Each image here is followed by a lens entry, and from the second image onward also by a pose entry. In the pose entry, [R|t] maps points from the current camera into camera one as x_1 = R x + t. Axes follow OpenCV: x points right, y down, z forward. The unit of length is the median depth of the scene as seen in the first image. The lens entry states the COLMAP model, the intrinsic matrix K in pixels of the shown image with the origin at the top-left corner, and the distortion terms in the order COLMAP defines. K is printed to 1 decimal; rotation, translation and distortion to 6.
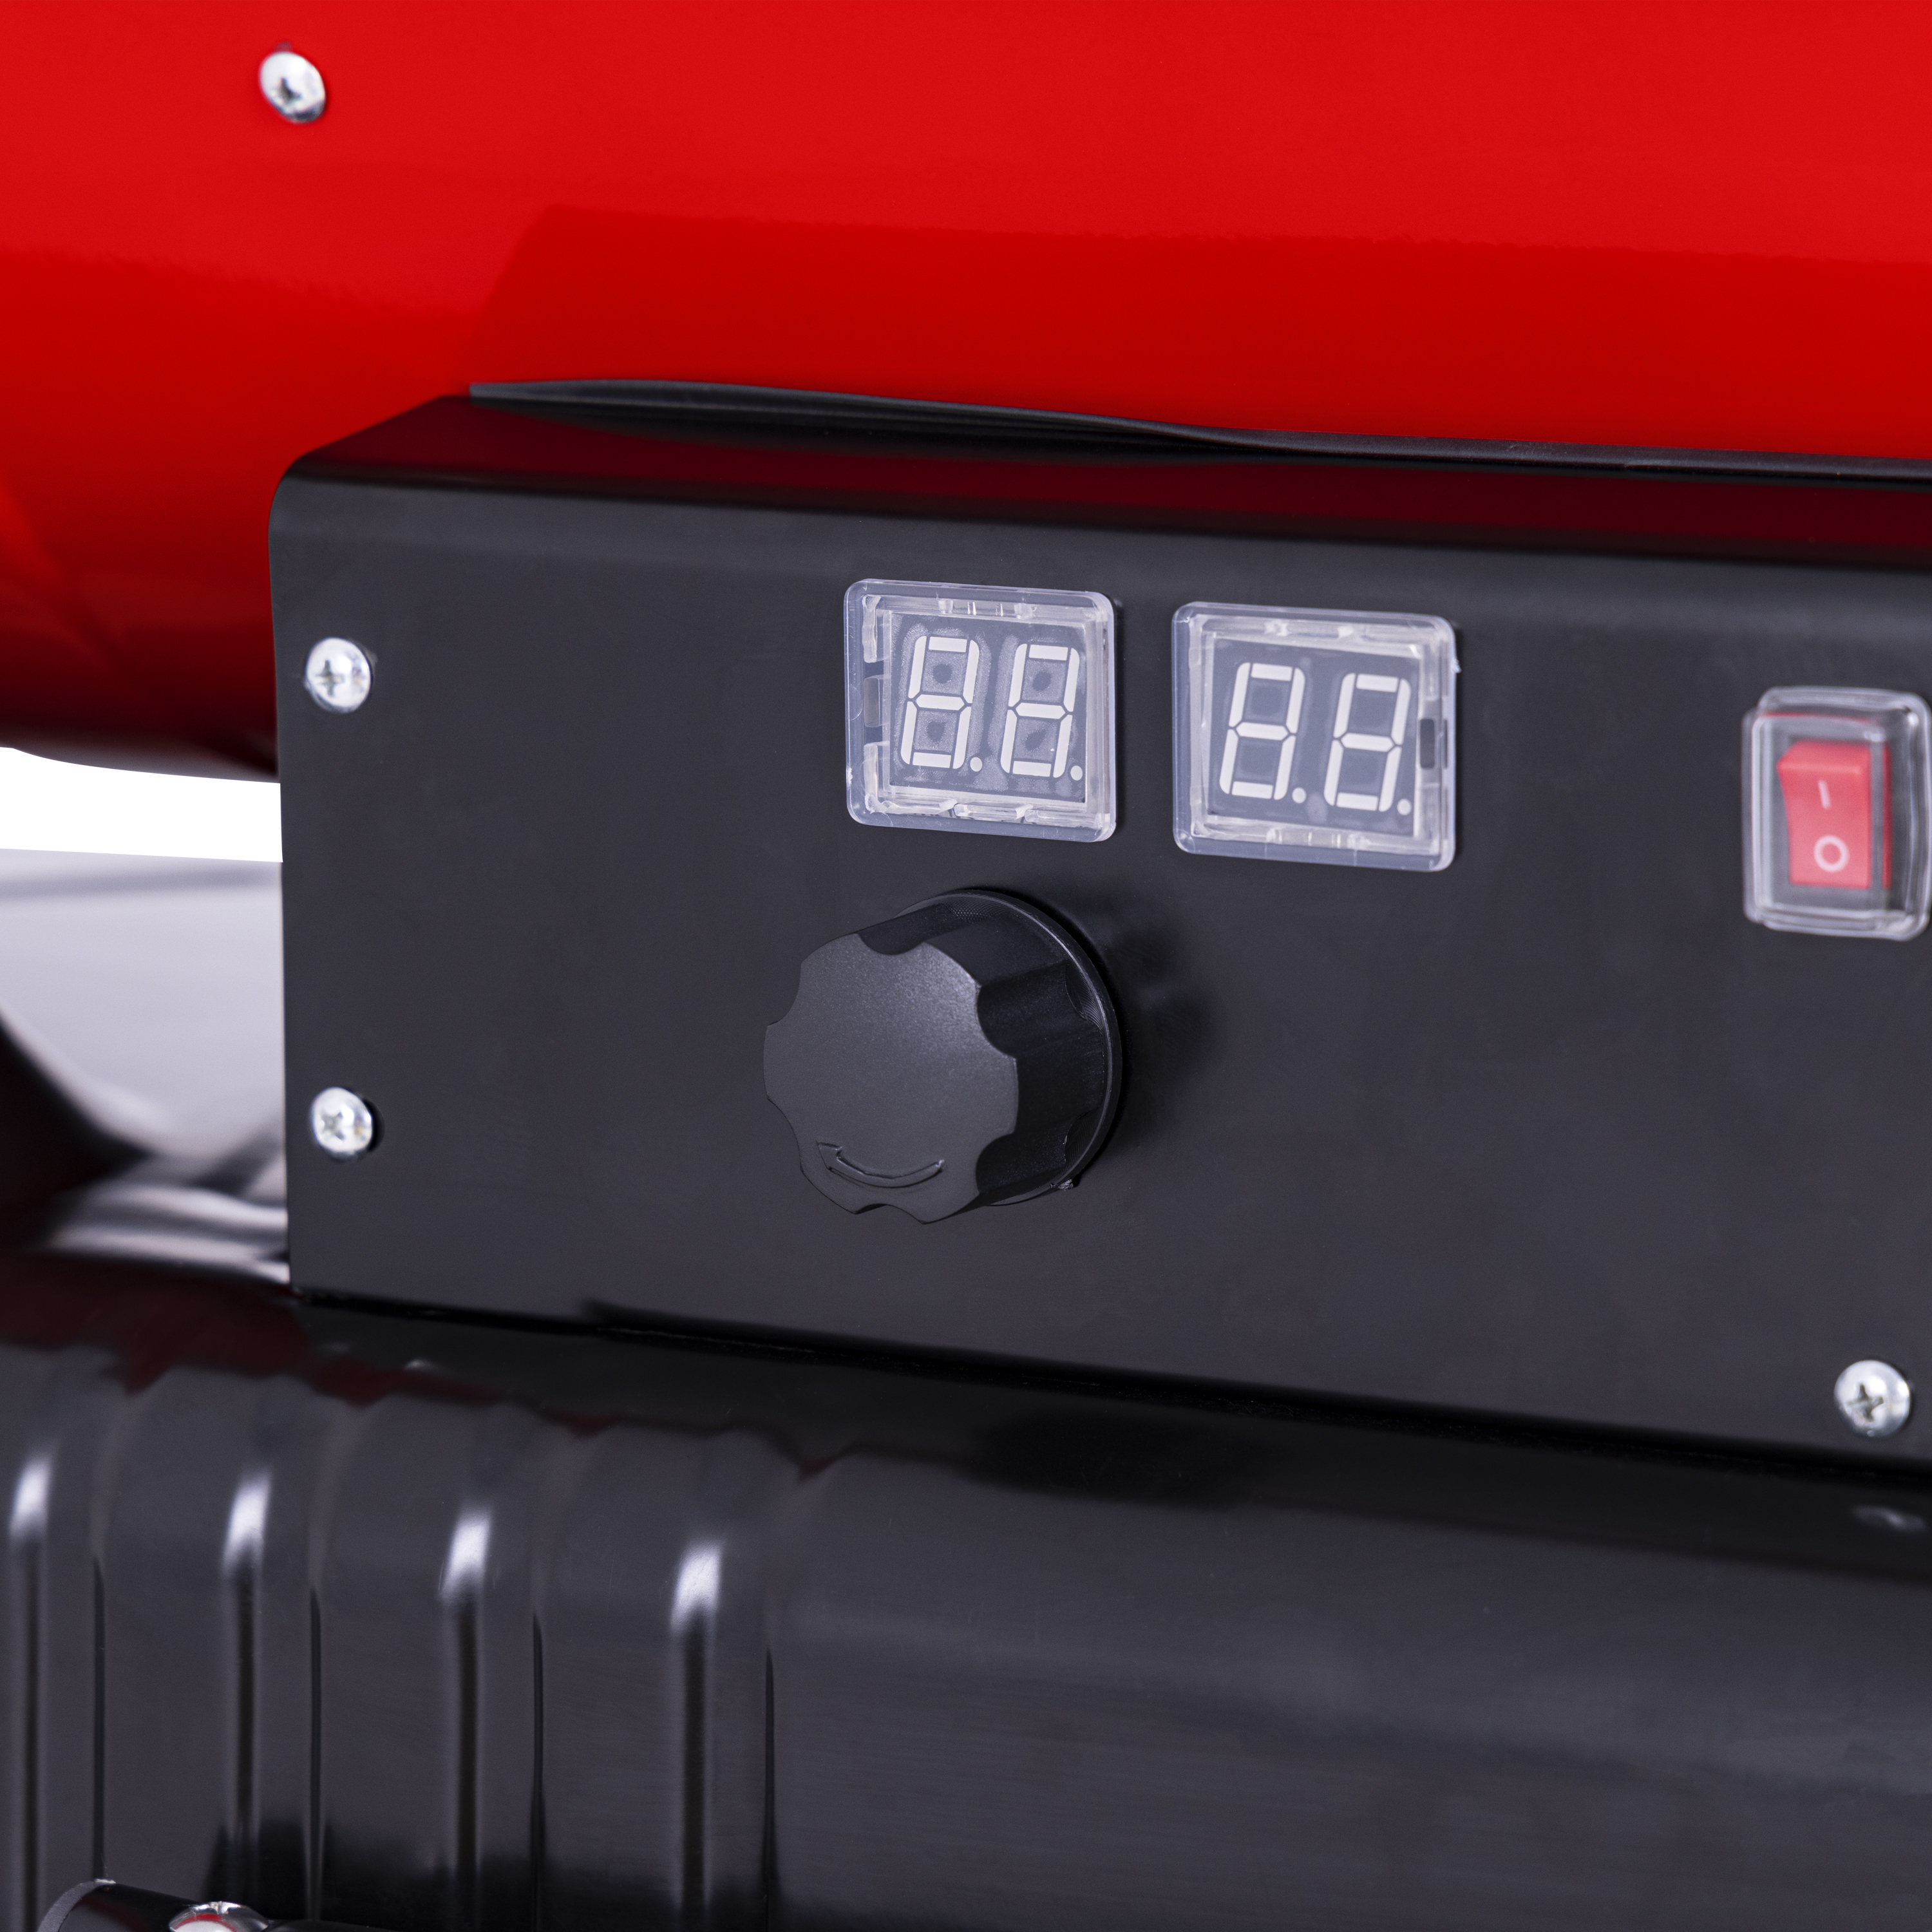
lens RADIAL K [[8439.7, 0, 966.0], [0, 8439.7, 966.0], [0, 0, 1]] dist [0.027547, 4.708637]
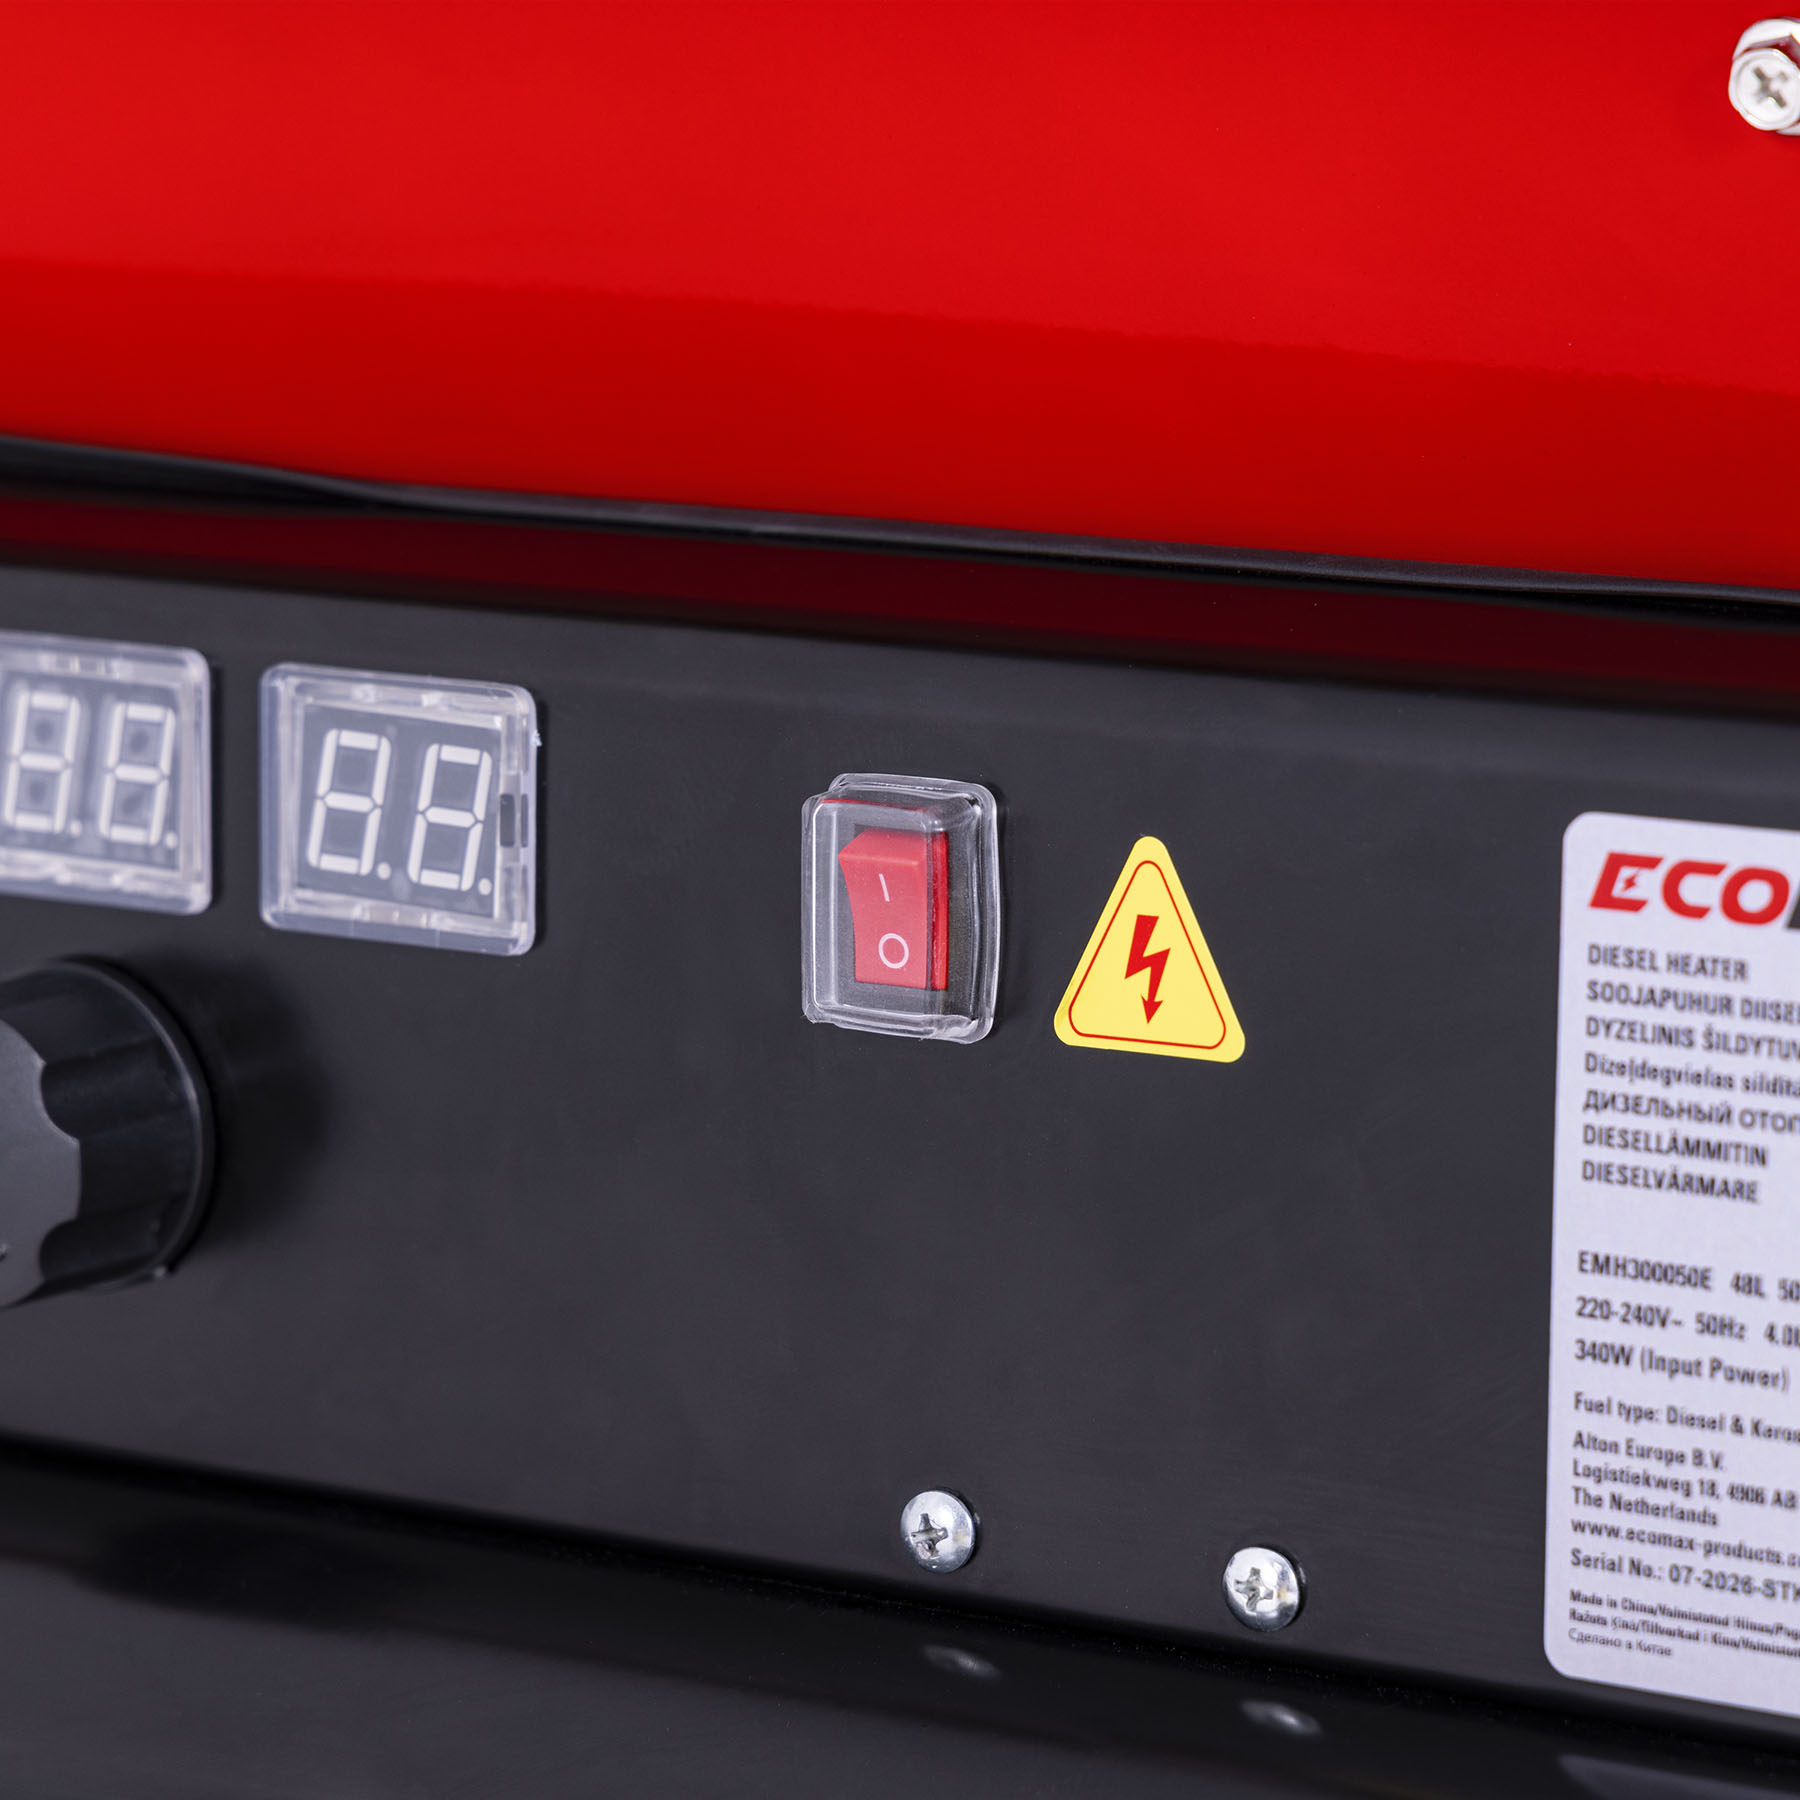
lens RADIAL K [[7863.1, 0, 900.0], [0, 7863.1, 900.0], [0, 0, 1]] dist [0.027547, 4.708637]
pose [[0.998784, 0.026209, -0.041760, 0.133576], [-0.026506, 0.999627, -0.006584, -0.012637], [0.041572, 0.007683, 0.999106, 0.121001]]
